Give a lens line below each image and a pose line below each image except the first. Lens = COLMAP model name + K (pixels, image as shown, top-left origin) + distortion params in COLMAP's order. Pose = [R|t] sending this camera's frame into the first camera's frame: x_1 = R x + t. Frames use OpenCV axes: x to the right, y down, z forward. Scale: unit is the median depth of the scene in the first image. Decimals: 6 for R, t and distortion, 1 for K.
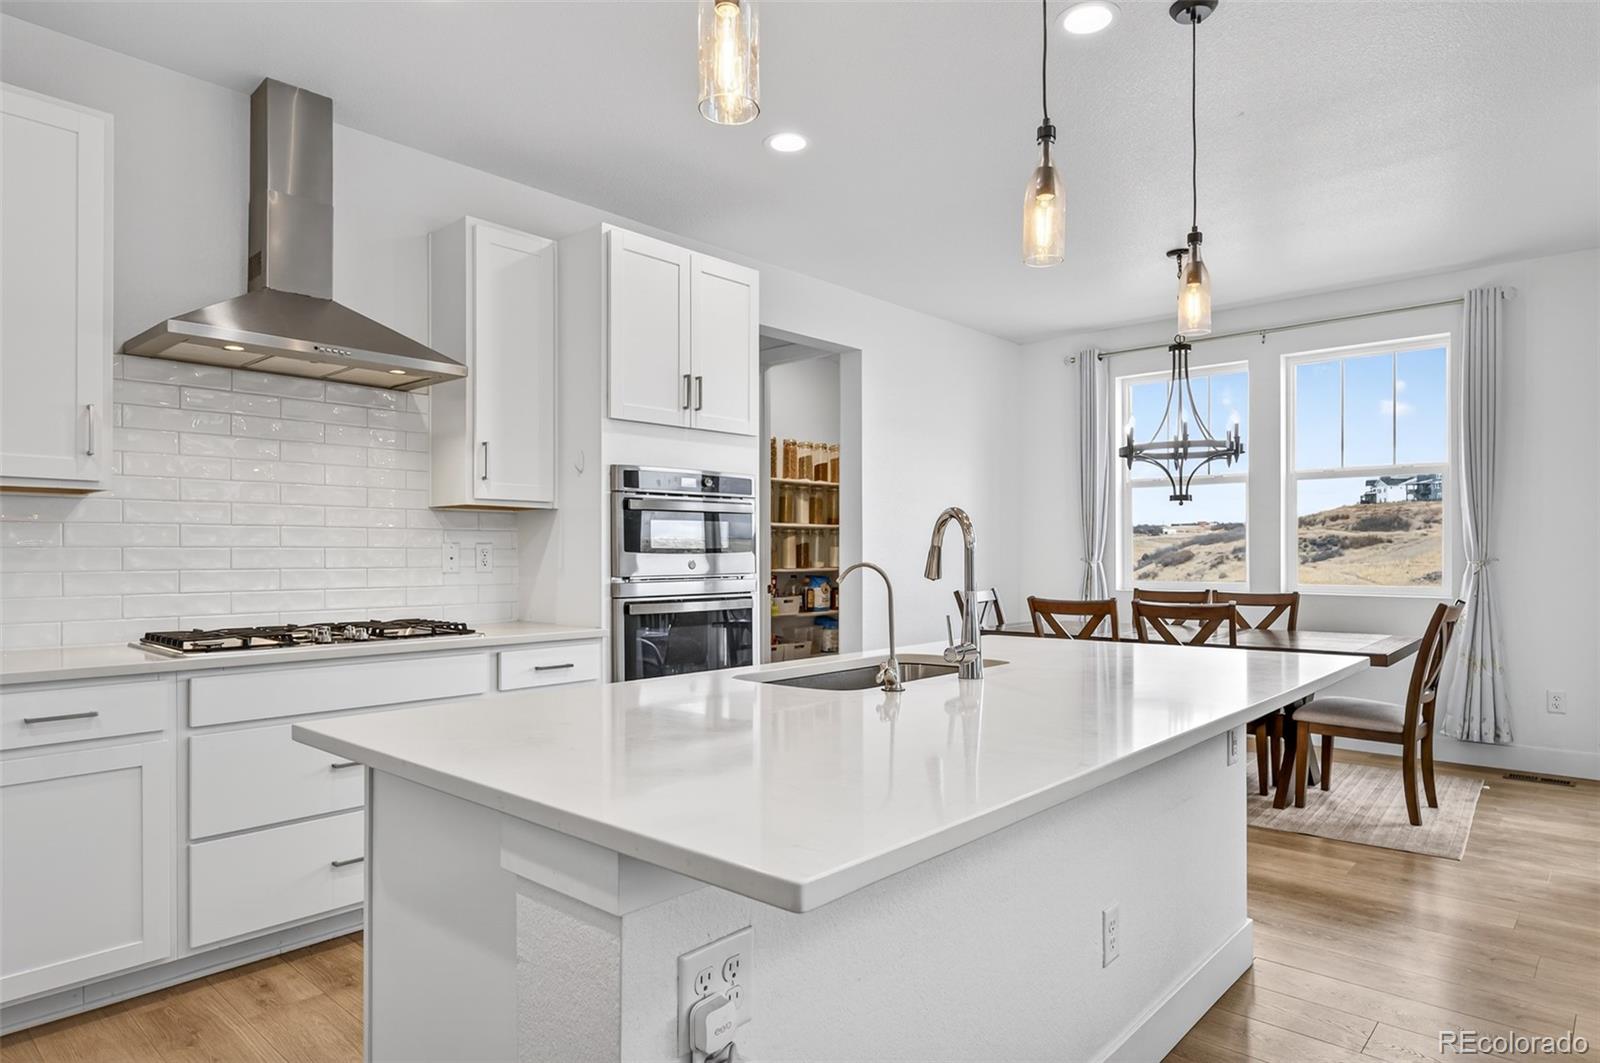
lens RADIAL K [[966.5, 0, 795.7], [0, 966.5, 560.1], [0, 0, 1]] dist [0.004512, 0.001081]
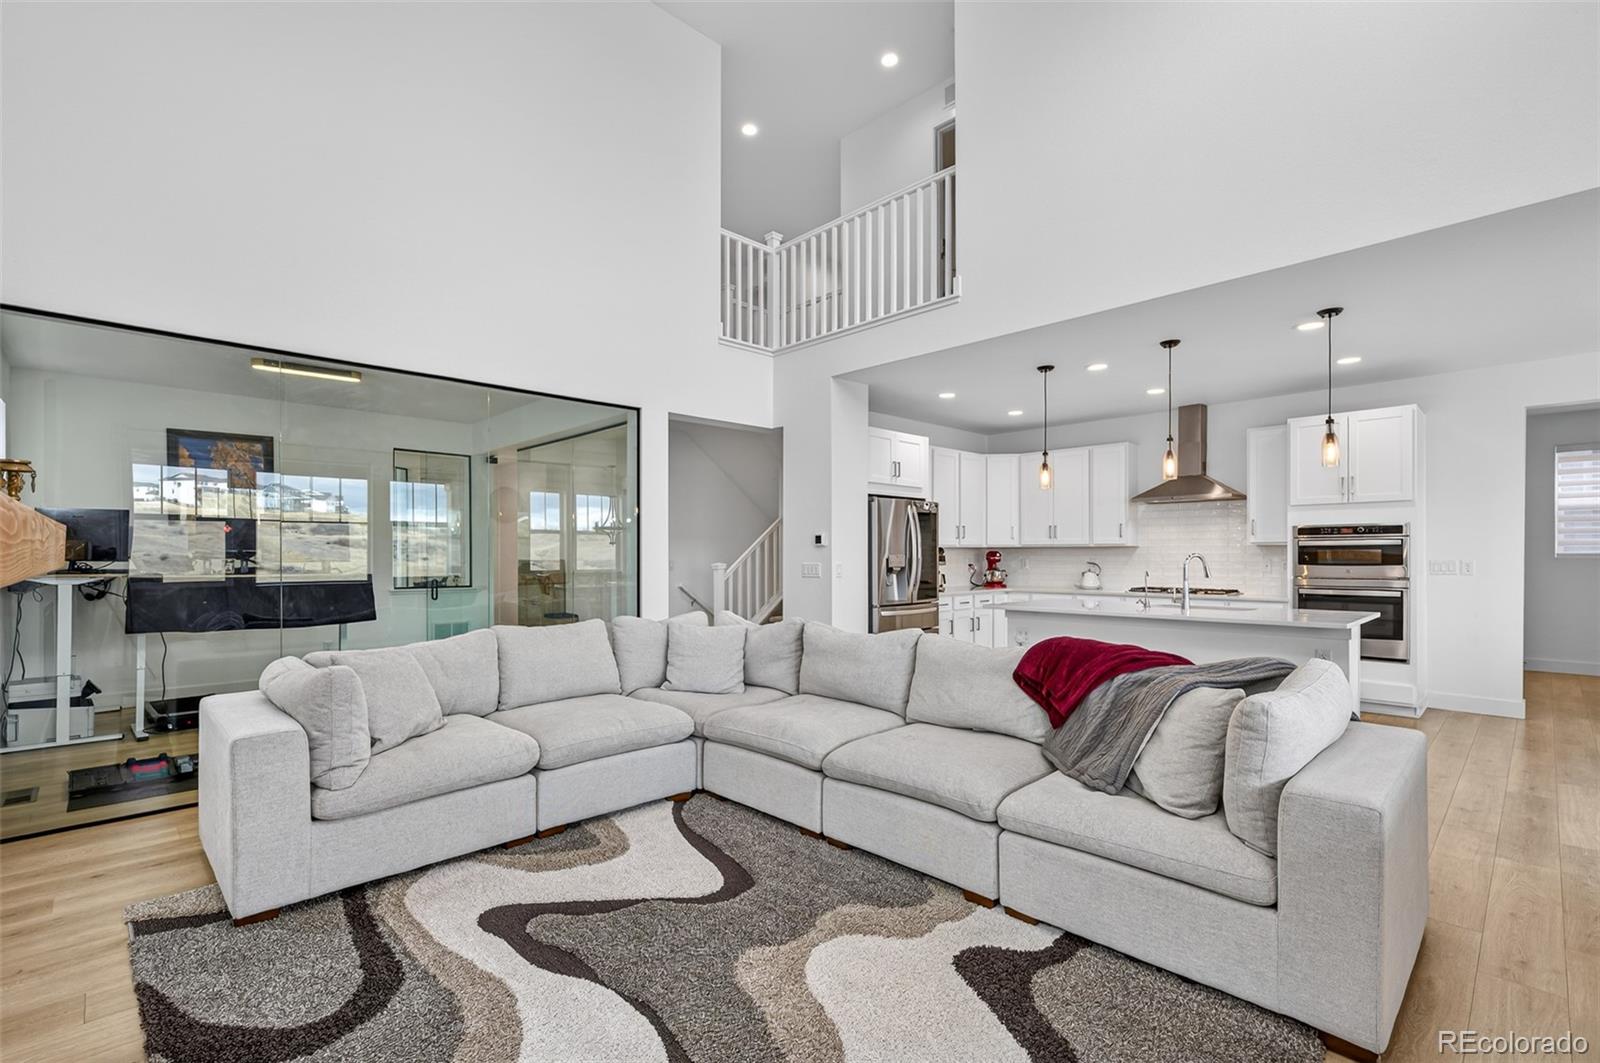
lens RADIAL K [[714.6, 0, 806.7], [0, 714.6, 547.6], [0, 0, 1]] dist [0.000888, -0.000052]
pose [[-0.054430, -0.012140, -0.998444, 1.715174], [-0.008672, 0.999894, -0.011685, -0.021406], [0.998480, 0.008022, -0.054529, -0.048015]]
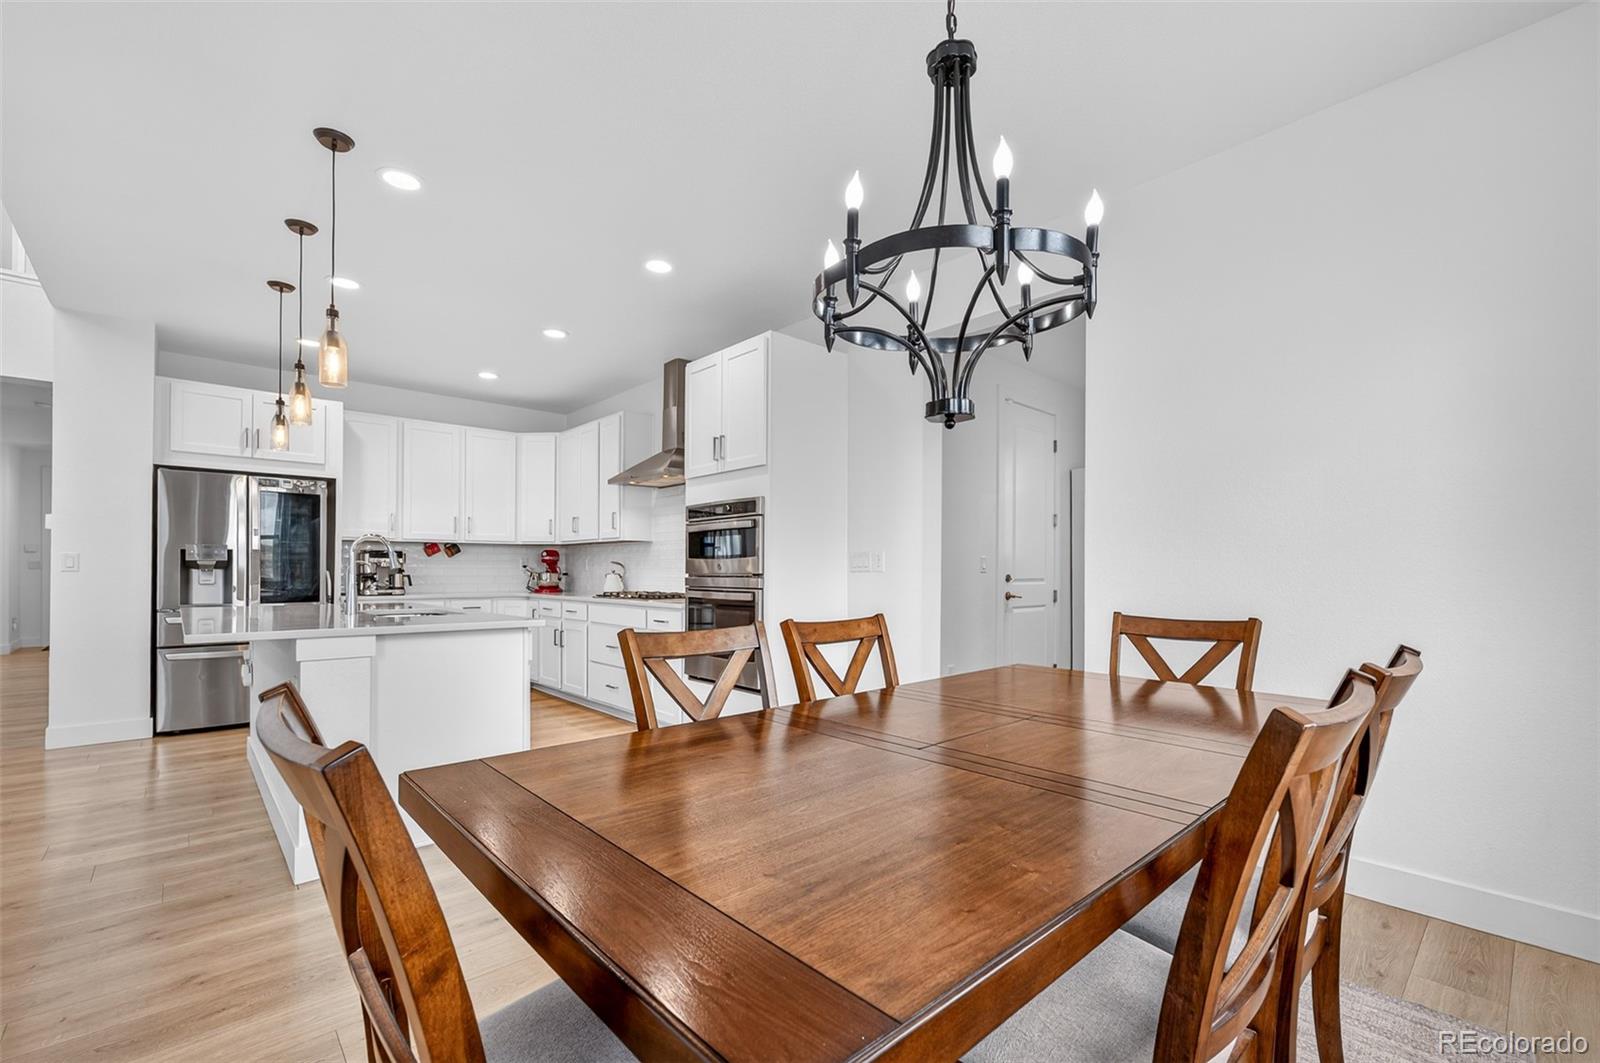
lens RADIAL K [[681.1, 0, 798.3], [0, 681.1, 567.2], [0, 0, 1]] dist [0.000111, -0.000074]
pose [[-0.088598, -0.008049, -0.996035, 1.080133], [-0.012862, 0.999893, -0.006936, 0.013996], [0.995984, 0.012197, -0.088692, 1.452885]]
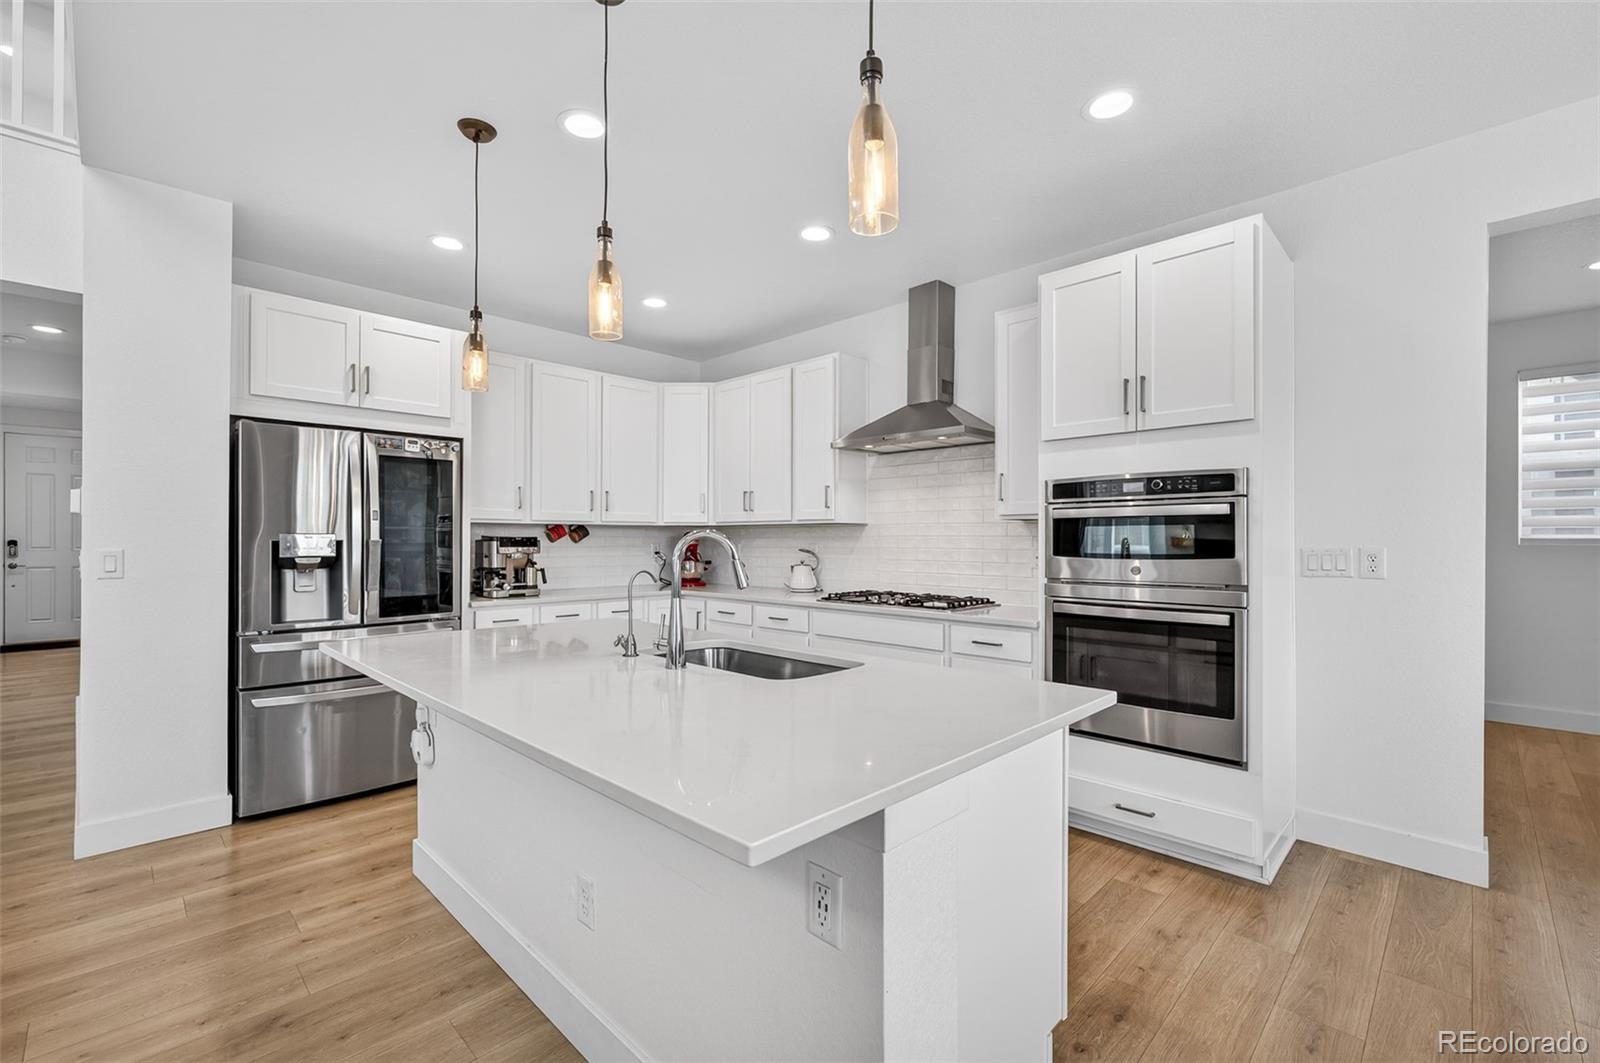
lens RADIAL K [[684.6, 0, 794.4], [0, 684.6, 538.3], [0, 0, 1]] dist [-0.001295, 0.000182]
pose [[-0.035131, -0.004644, -0.999372, 0.714173], [-0.012176, 0.999917, -0.004219, -0.025228], [0.999309, 0.012020, -0.035185, 0.814675]]
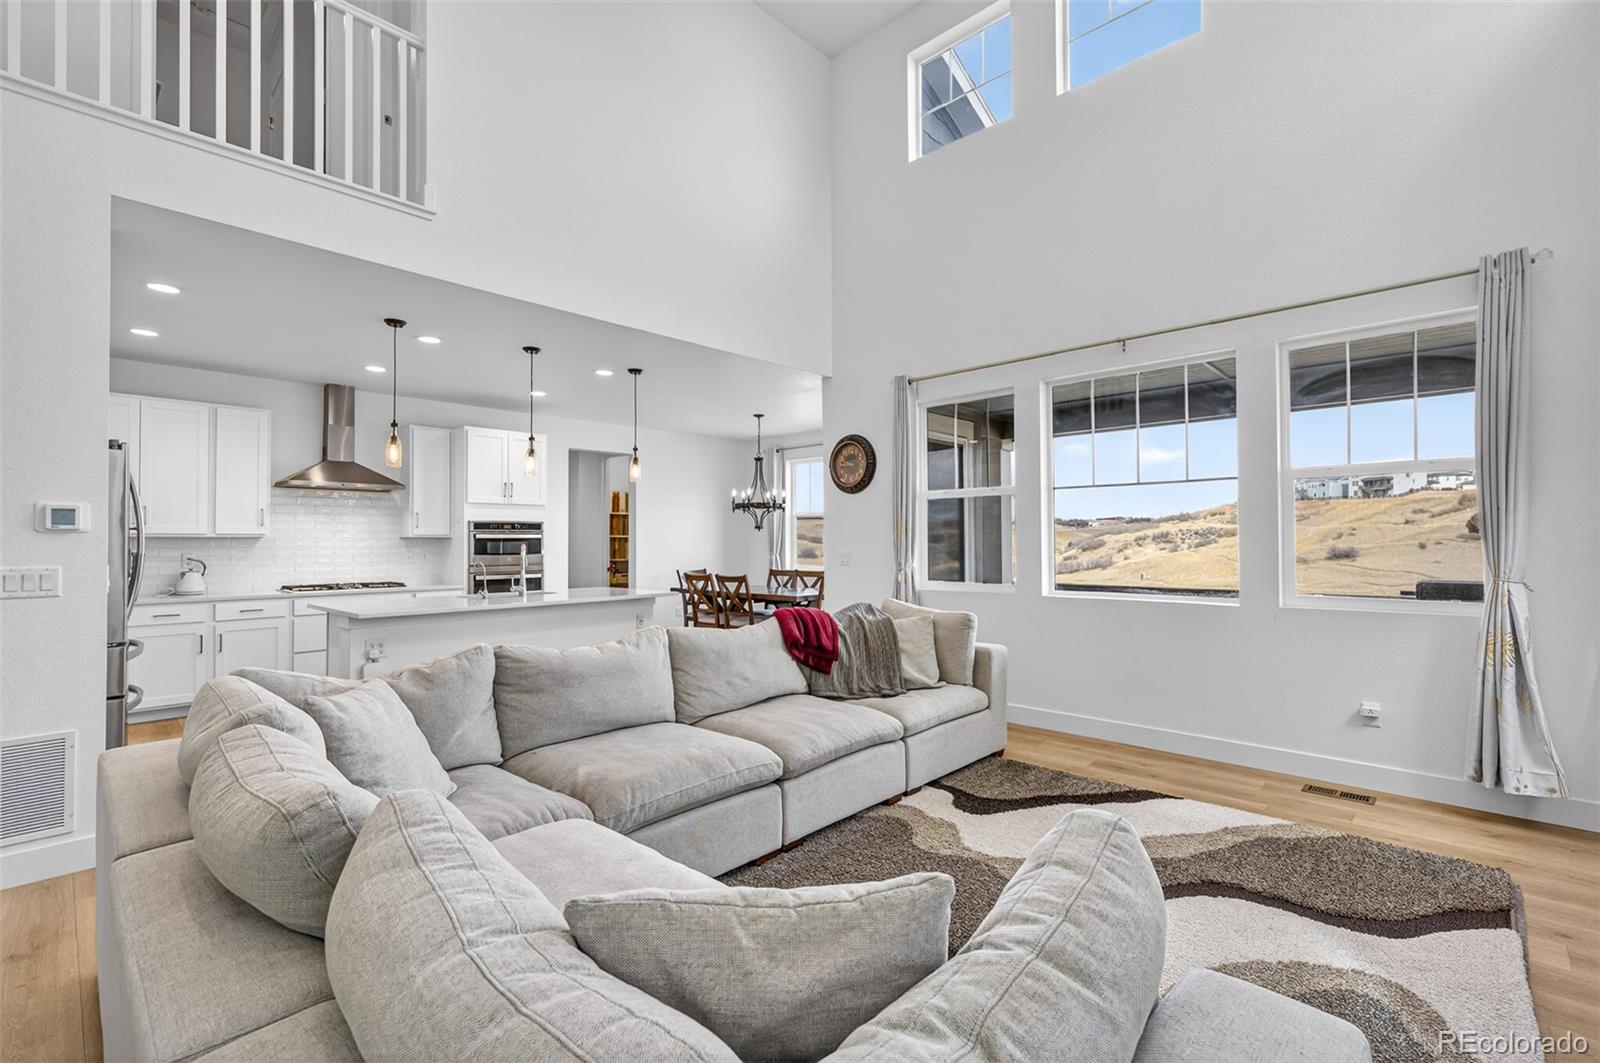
lens RADIAL K [[714.6, 0, 806.7], [0, 714.6, 547.6], [0, 0, 1]] dist [0.000888, -0.000052]
pose [[0.999985, -0.004283, -0.003317, 0.786019], [0.004282, 0.999991, -0.000157, -0.027363], [0.003317, 0.000142, 0.999994, -0.982619]]
